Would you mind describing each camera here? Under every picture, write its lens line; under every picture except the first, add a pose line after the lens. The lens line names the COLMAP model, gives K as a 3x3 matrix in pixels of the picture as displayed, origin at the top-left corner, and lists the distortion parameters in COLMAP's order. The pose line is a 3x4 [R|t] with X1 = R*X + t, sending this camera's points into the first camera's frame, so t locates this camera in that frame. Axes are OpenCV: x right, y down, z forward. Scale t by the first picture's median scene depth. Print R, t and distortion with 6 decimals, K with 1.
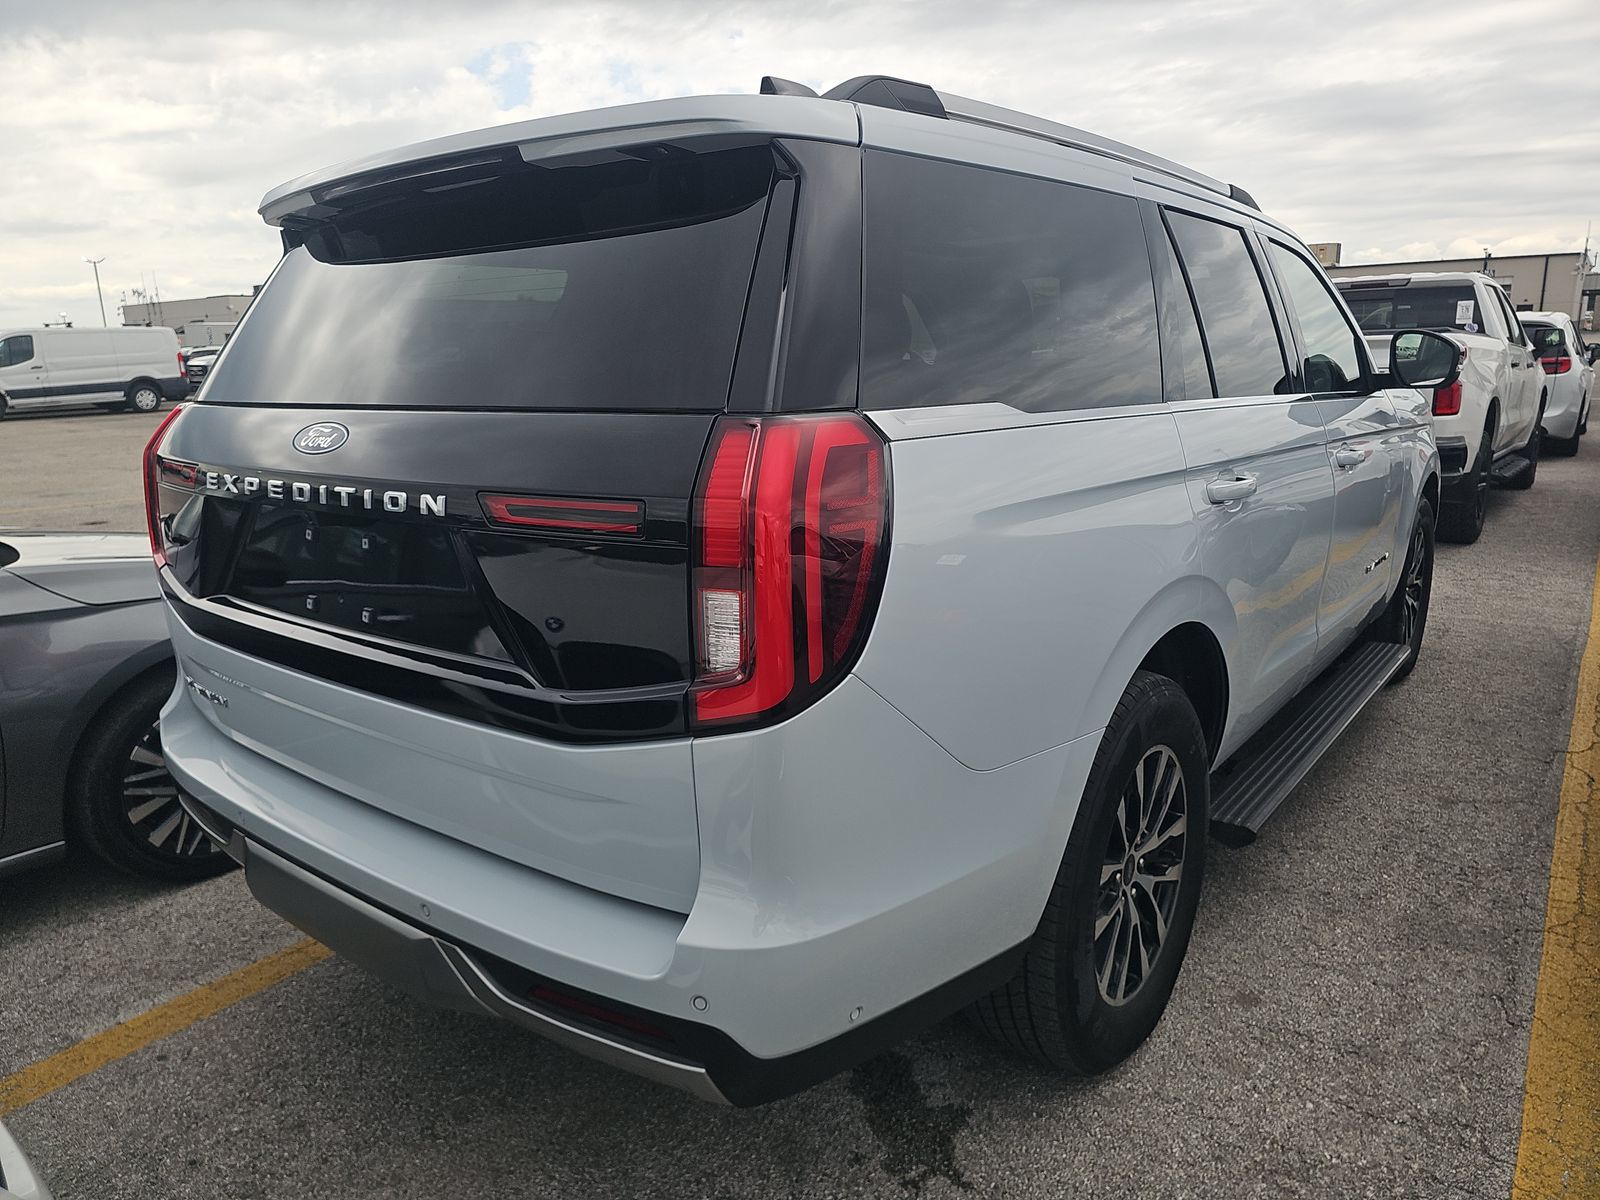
lens RADIAL K [[1096.7, 0, 817.7], [0, 1096.7, 599.6], [0, 0, 1]] dist [0.017964, -0.004535]
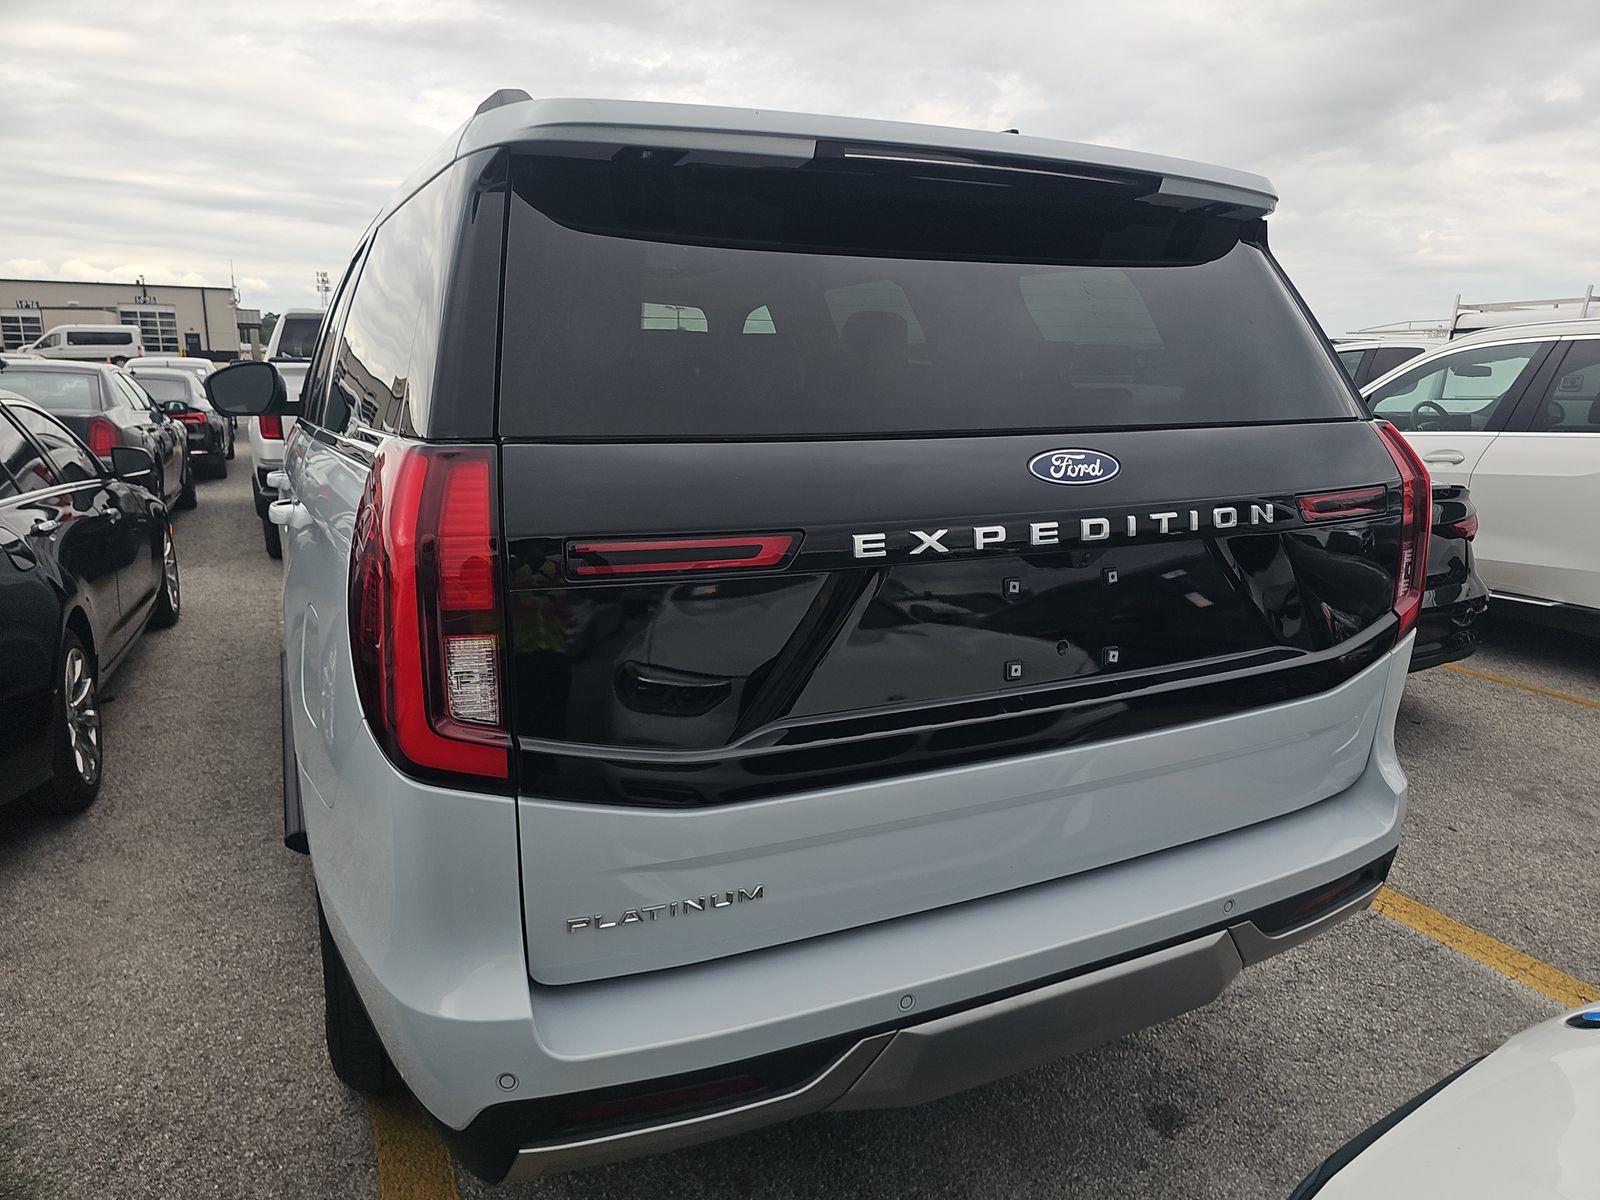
lens RADIAL K [[1096.7, 0, 817.7], [0, 1096.7, 599.6], [0, 0, 1]] dist [0.017964, -0.004535]
pose [[0.430243, -0.165693, 0.887376, -0.267269], [0.186029, 0.978185, 0.092453, -0.032790], [-0.883337, 0.125301, 0.451681, 0.162553]]
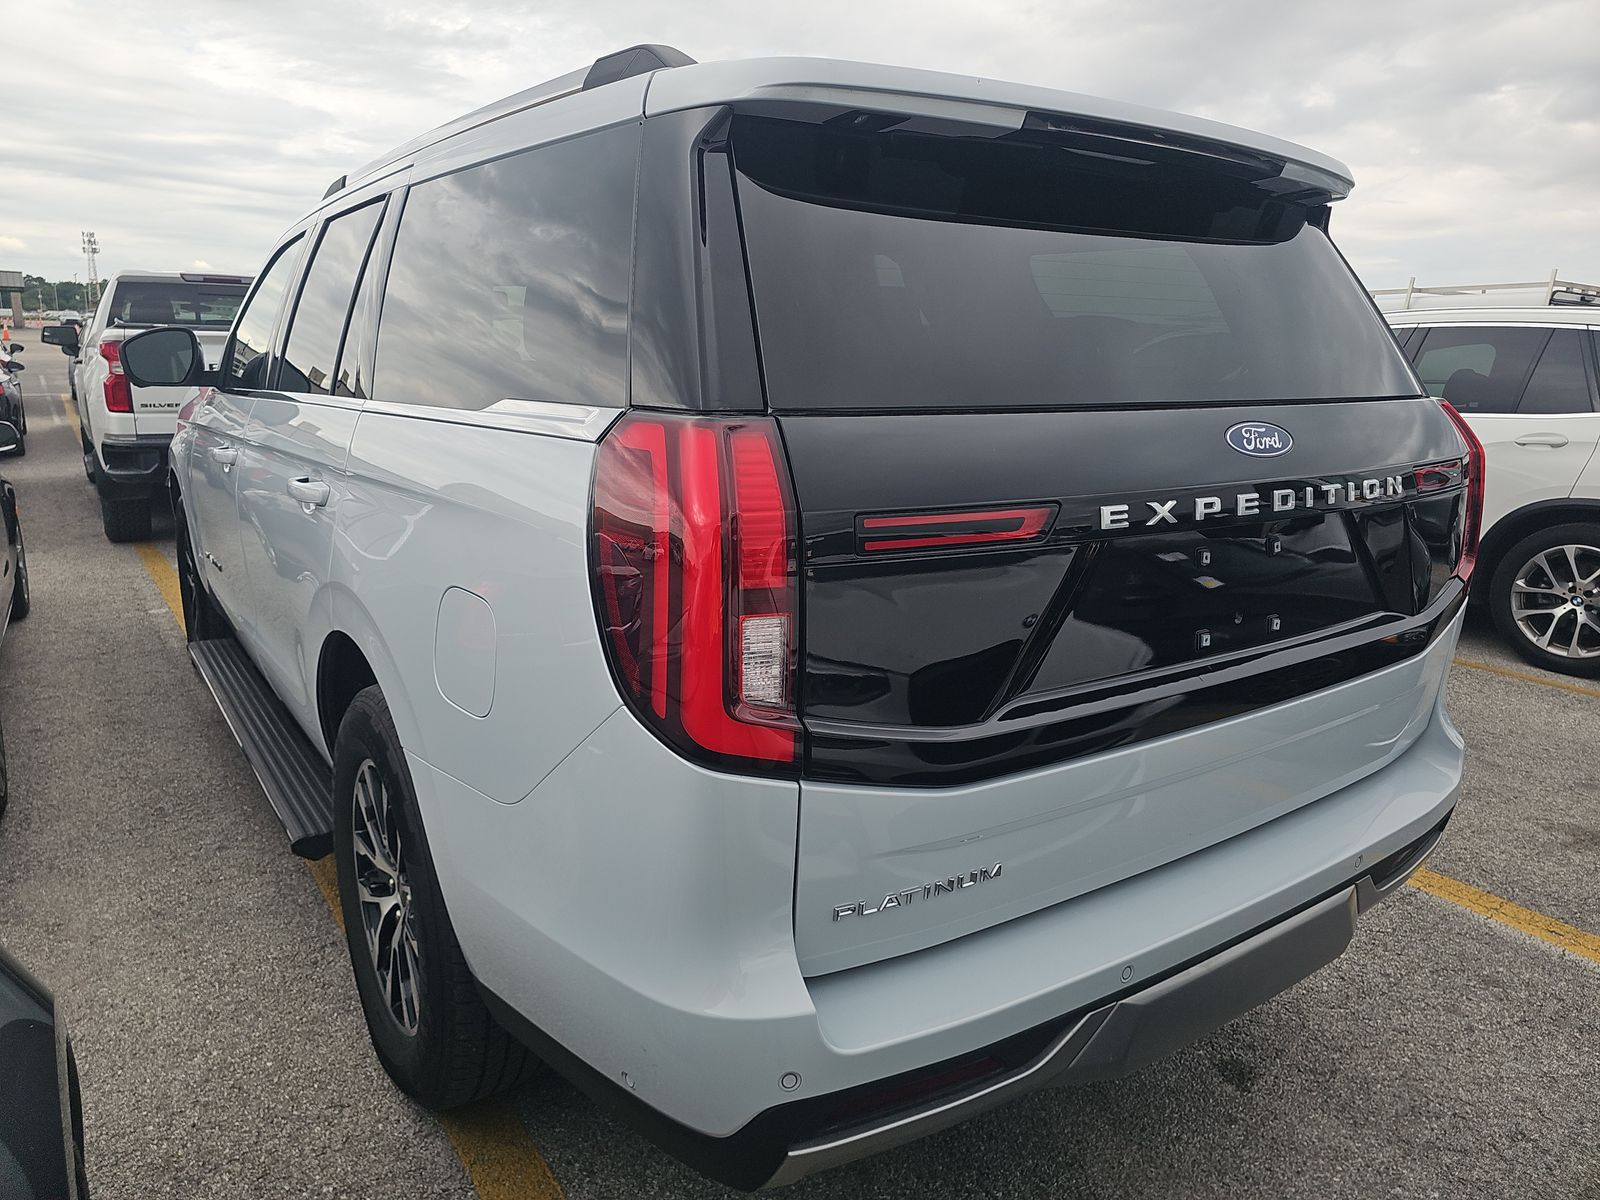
lens RADIAL K [[1102.9, 0, 819.8], [0, 1102.9, 568.4], [0, 0, 1]] dist [0.015950, -0.002397]
pose [[0.299507, -0.163583, 0.939966, -0.285552], [0.186871, 0.976168, 0.110340, -0.042360], [-0.935615, 0.142605, 0.322938, 0.214118]]
